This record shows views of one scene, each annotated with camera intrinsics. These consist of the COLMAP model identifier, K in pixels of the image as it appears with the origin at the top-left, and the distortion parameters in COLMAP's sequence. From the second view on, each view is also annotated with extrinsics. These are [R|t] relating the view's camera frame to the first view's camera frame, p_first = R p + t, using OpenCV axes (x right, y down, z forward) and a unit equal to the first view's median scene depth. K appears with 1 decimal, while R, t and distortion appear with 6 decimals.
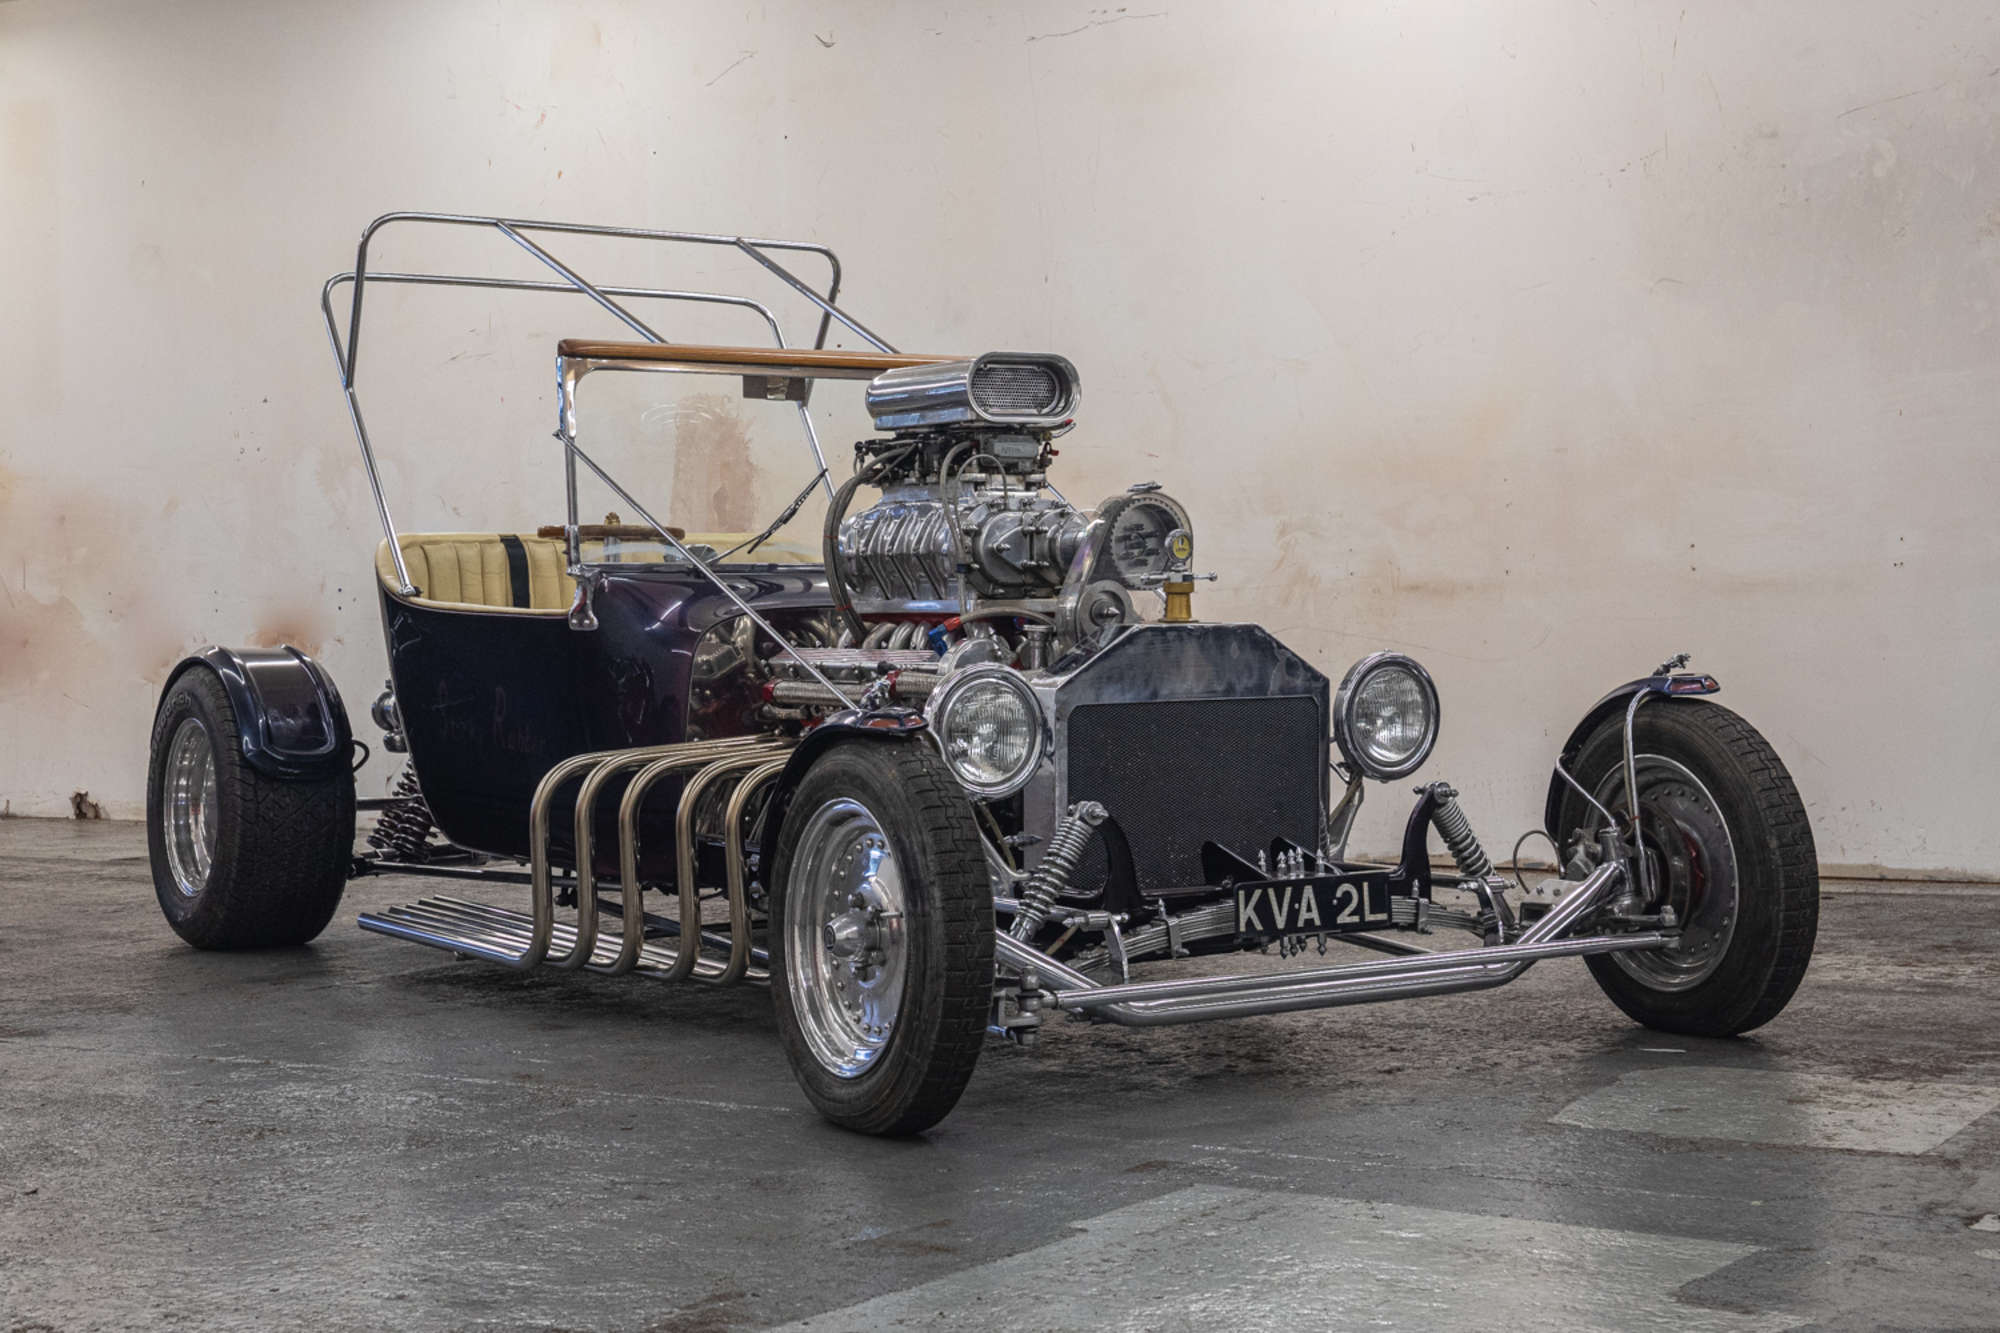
lens RADIAL K [[3140.4, 0, 1000.0], [0, 3140.4, 666.5], [0, 0, 1]] dist [0.101824, 0.033291]
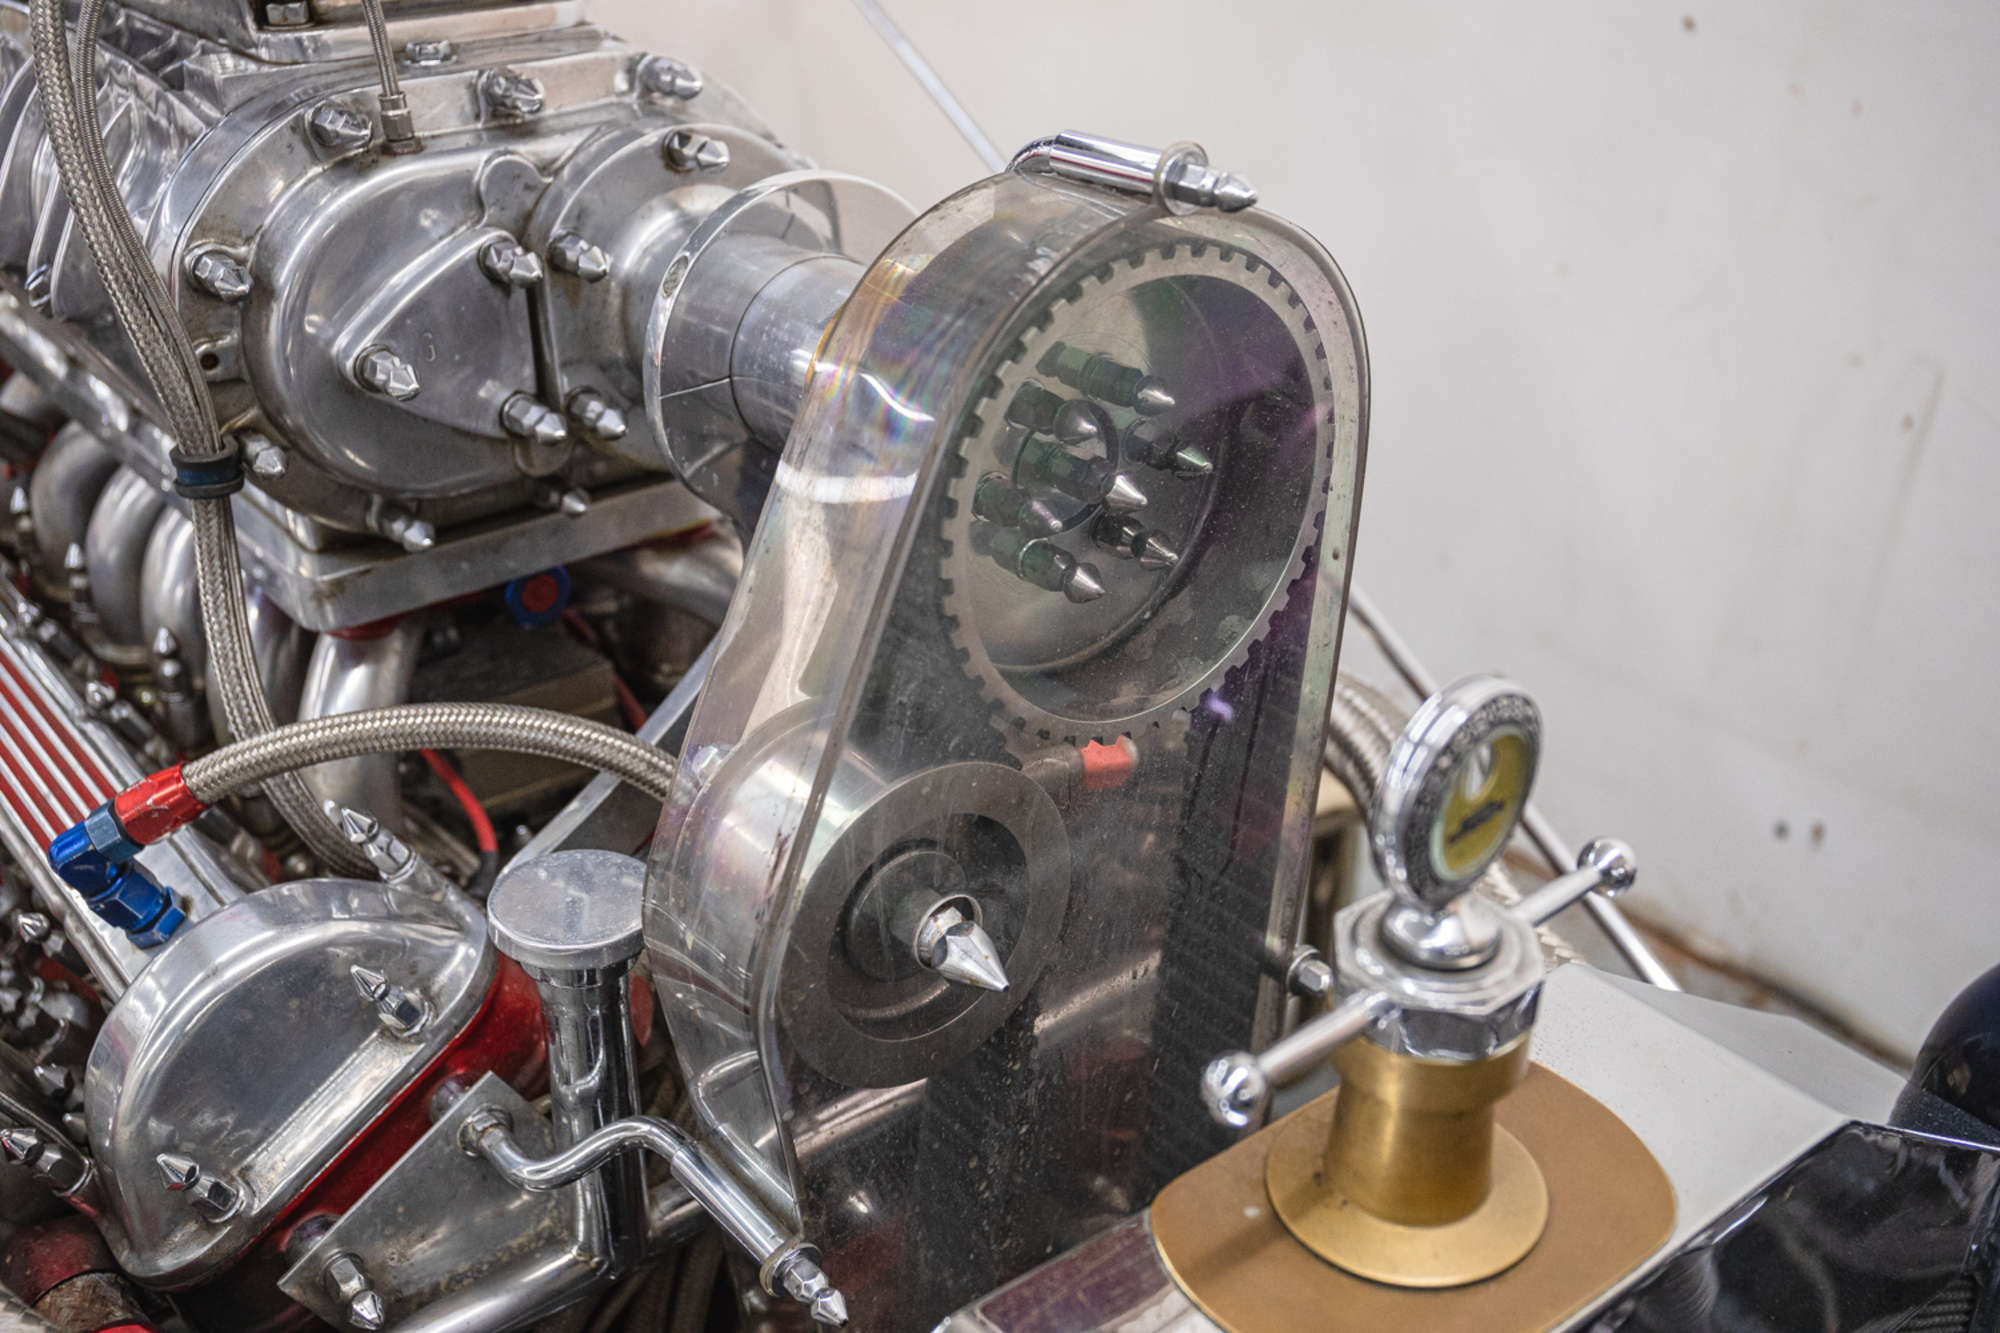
lens RADIAL K [[2100.2, 0, 1000.0], [0, 2100.2, 666.5], [0, 0, 1]] dist [0.002158, 0.002841]
pose [[0.994151, -0.054226, 0.093394, 0.026412], [0.008684, 0.902142, 0.431352, -0.078554], [-0.107645, -0.428018, 0.897337, 0.862600]]
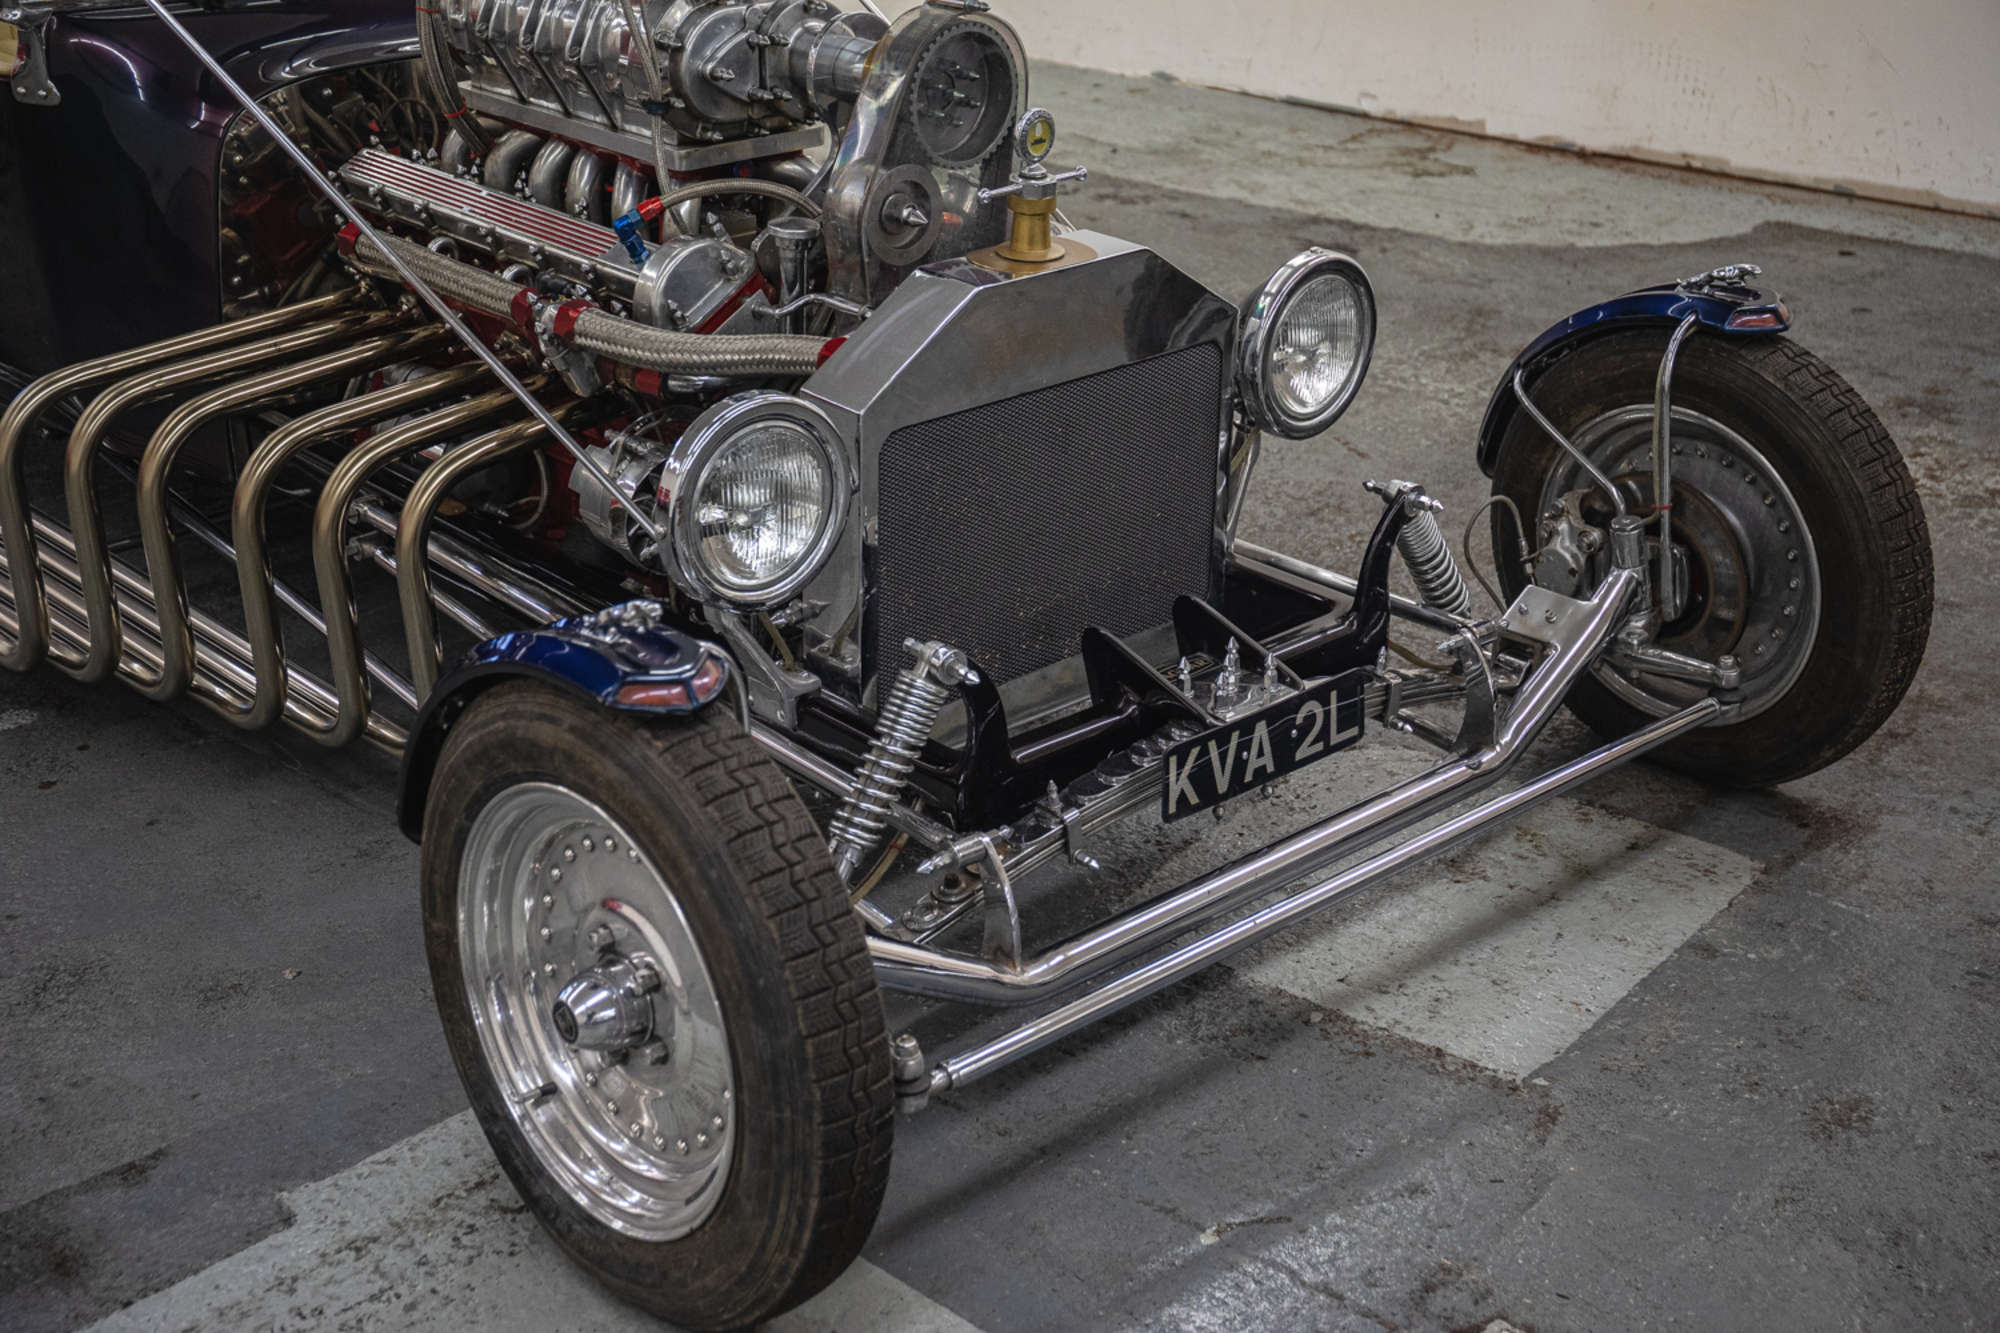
lens RADIAL K [[2662.9, 0, 1000.0], [0, 2662.9, 666.5], [0, 0, 1]] dist [0.034700, 0.105794]
pose [[0.981646, -0.060073, 0.181001, -0.048332], [-0.013811, 0.924207, 0.381642, -0.133521], [-0.190209, -0.377137, 0.906415, 0.452616]]
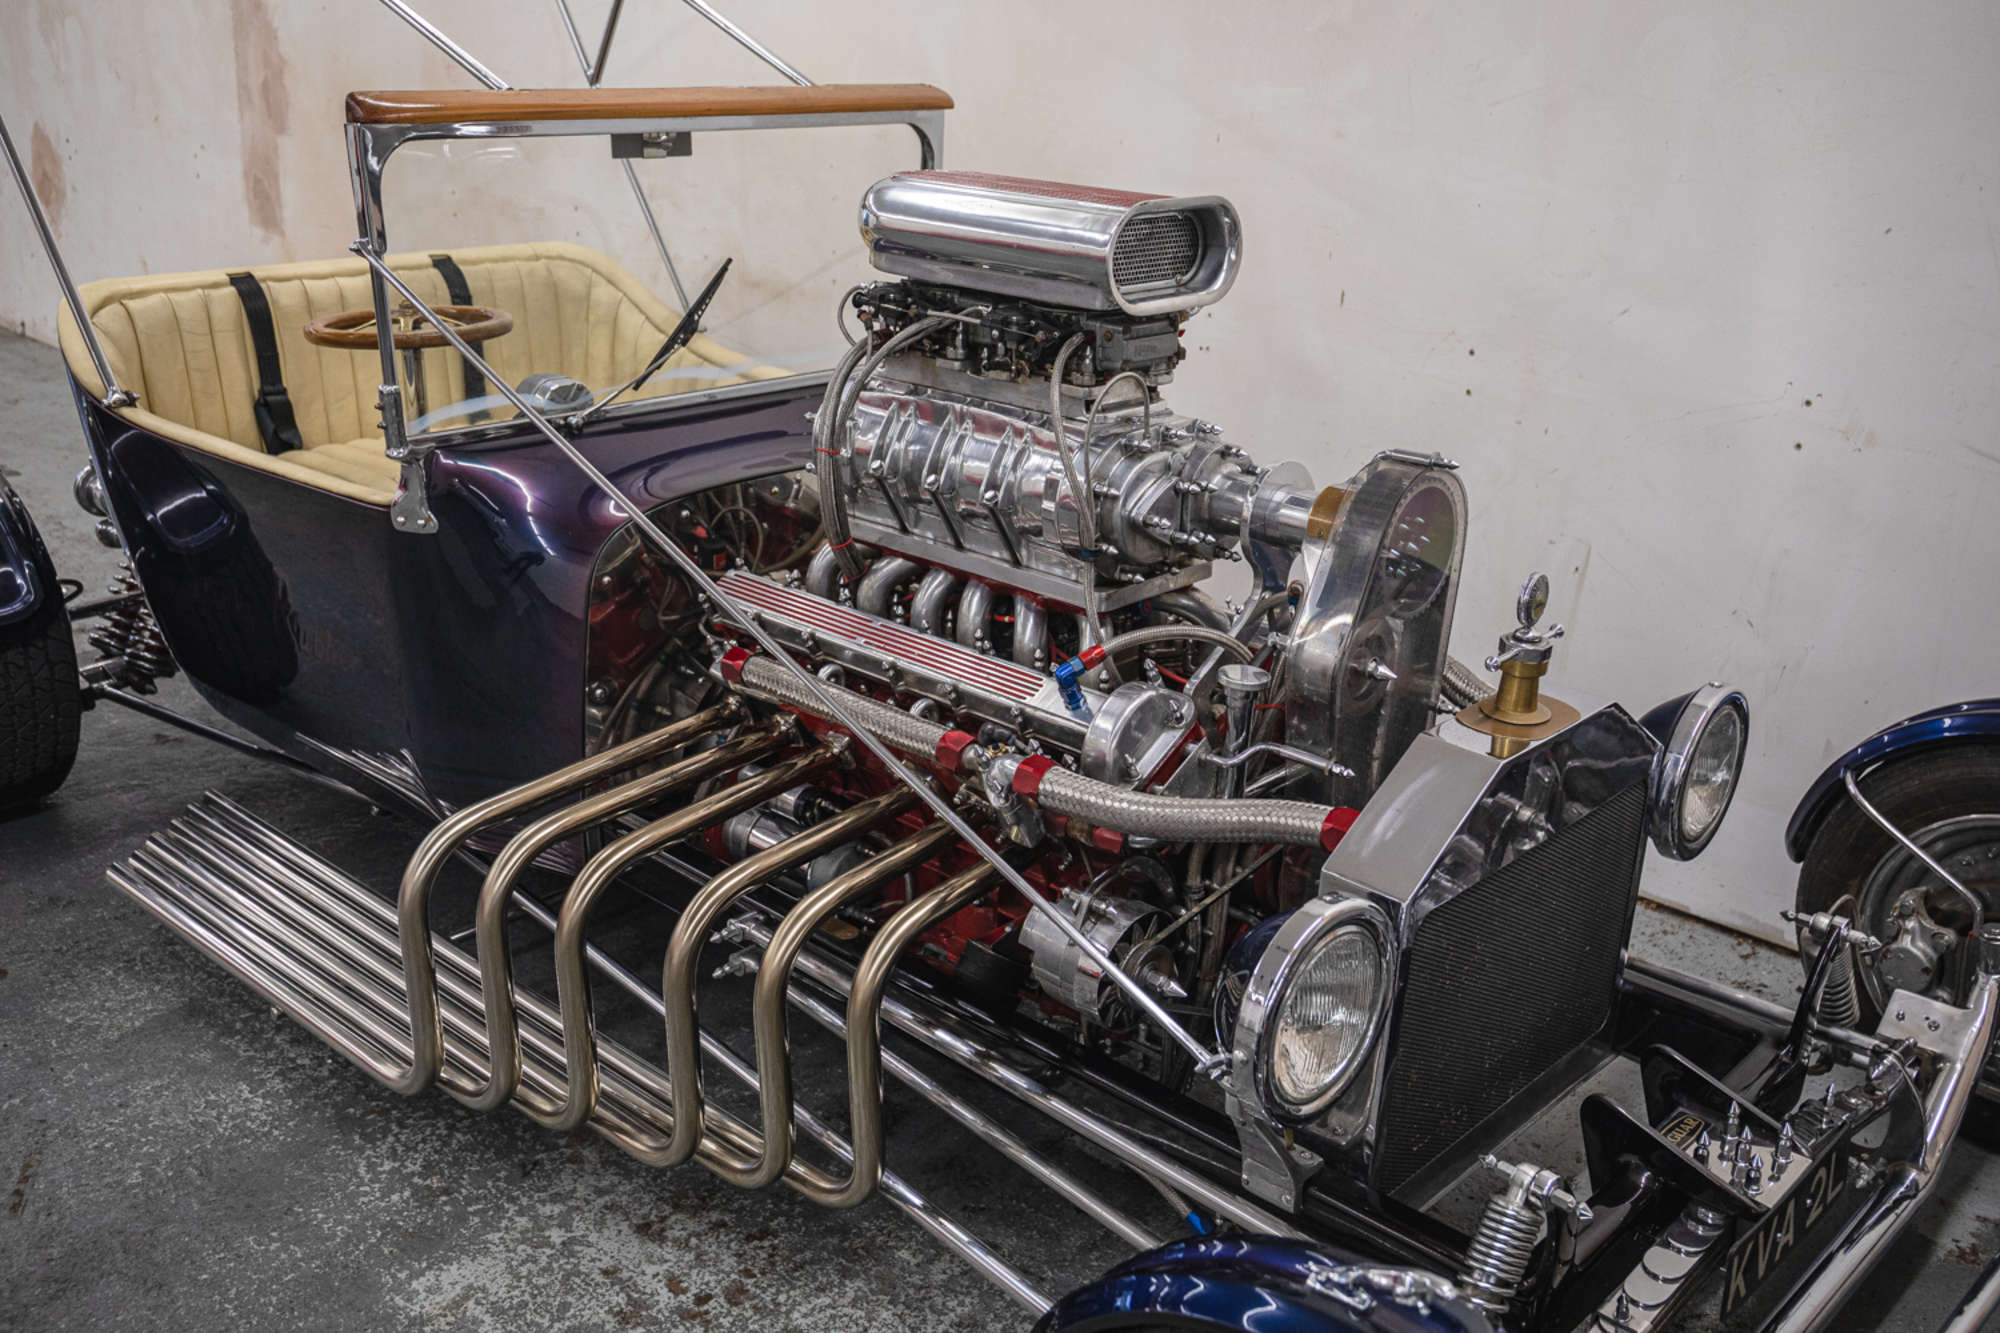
lens RADIAL K [[1978.6, 0, 939.5], [0, 1978.6, 664.4], [0, 0, 1]] dist [-0.016102, -0.002410]
pose [[0.971826, -0.062921, 0.227144, -0.134389], [-0.013631, 0.947093, 0.320671, -0.138566], [-0.235303, -0.314732, 0.919552, 0.627517]]
